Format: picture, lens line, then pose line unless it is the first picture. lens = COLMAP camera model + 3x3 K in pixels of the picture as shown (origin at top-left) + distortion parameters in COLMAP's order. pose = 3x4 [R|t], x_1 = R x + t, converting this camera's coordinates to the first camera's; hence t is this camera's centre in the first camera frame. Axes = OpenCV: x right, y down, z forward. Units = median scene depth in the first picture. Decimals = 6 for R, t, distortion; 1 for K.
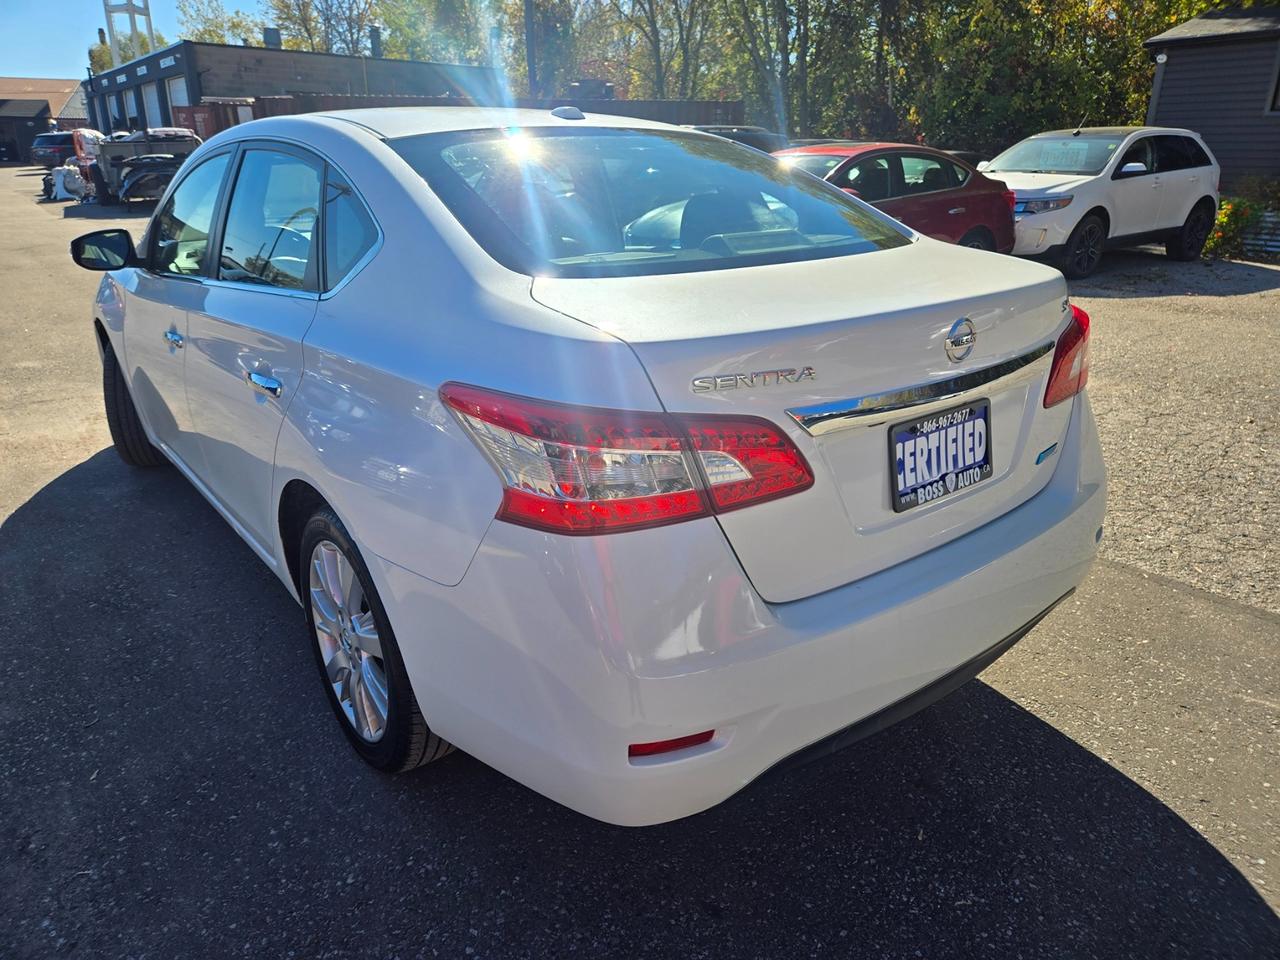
lens RADIAL K [[877.4, 0, 640.0], [0, 877.4, 480.0], [0, 0, 1]] dist [0.019040, -0.003286]
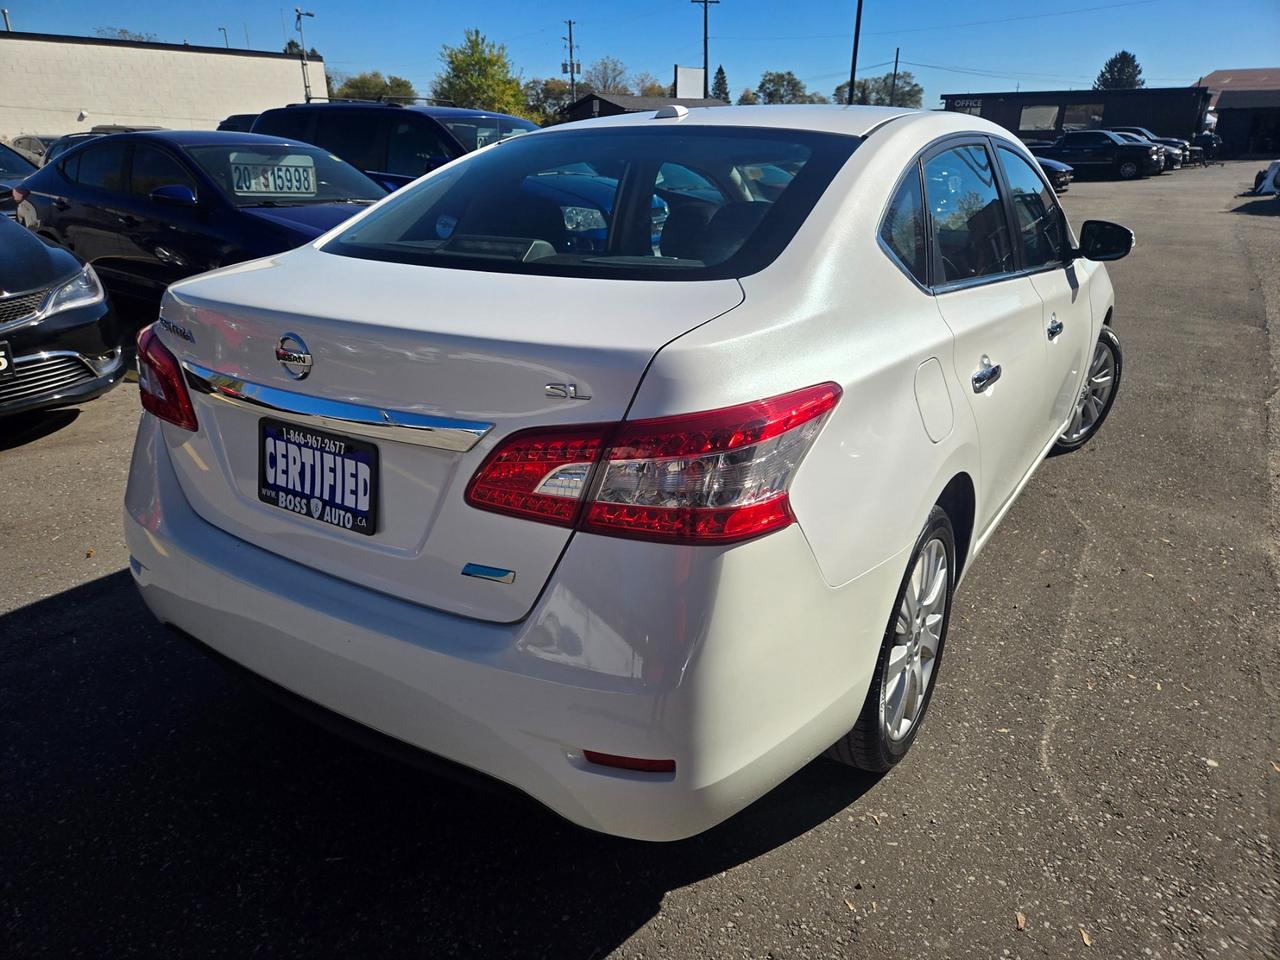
lens RADIAL K [[877.4, 0, 640.0], [0, 877.4, 480.0], [0, 0, 1]] dist [0.019040, -0.003286]
pose [[0.316851, 0.337639, -0.886344, 1.334243], [-0.328807, 0.915645, 0.231258, -0.369851], [0.889658, 0.218162, 0.401141, 0.952948]]
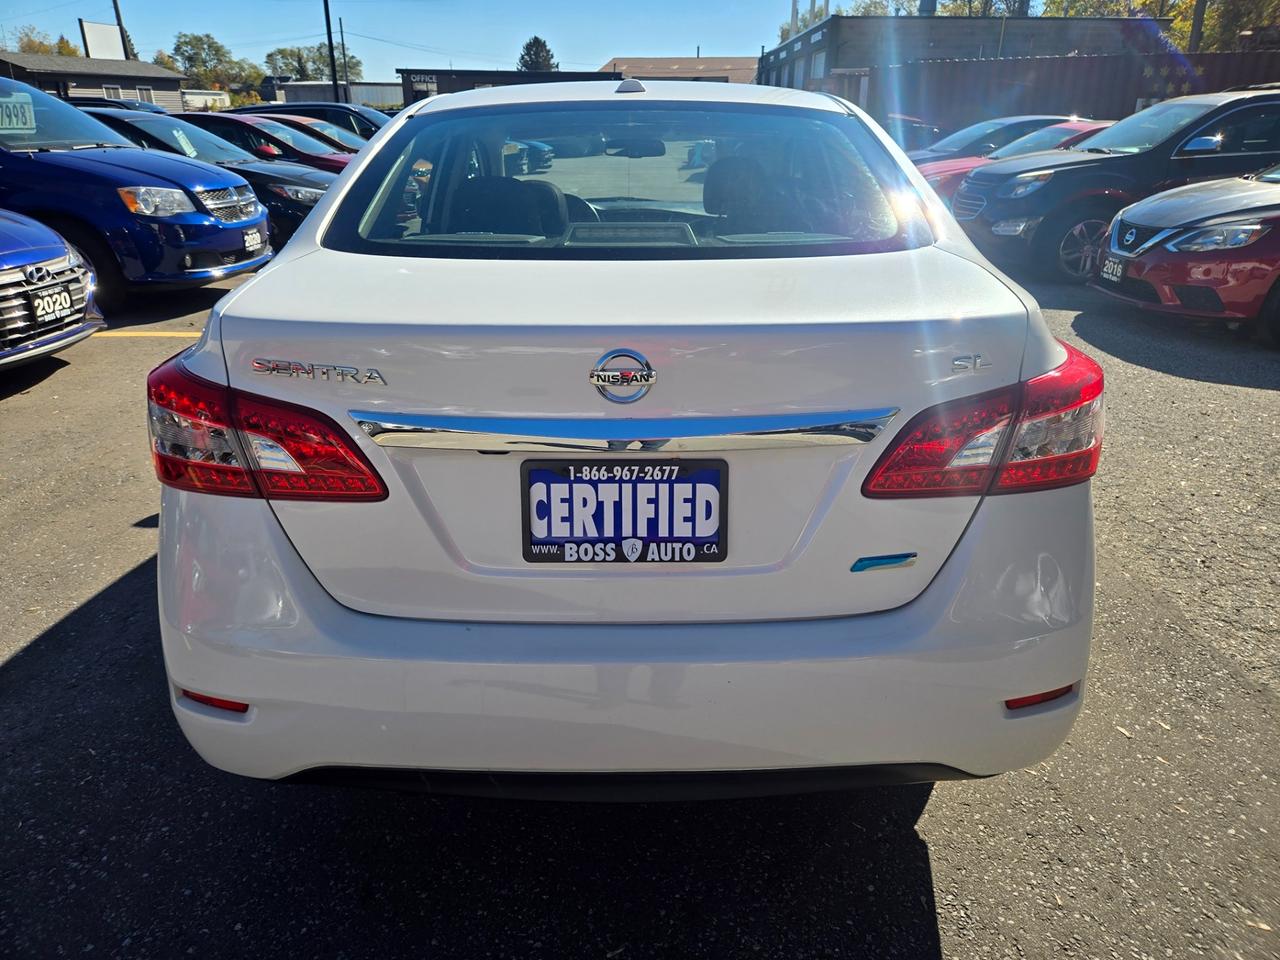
lens RADIAL K [[869.4, 0, 640.0], [0, 869.4, 480.0], [0, 0, 1]] dist [0.086425, -0.072942]
pose [[0.788231, 0.236187, -0.568250, 0.826586], [-0.219297, 0.970599, 0.099228, -0.145419], [0.574979, 0.046401, 0.816851, 0.354292]]
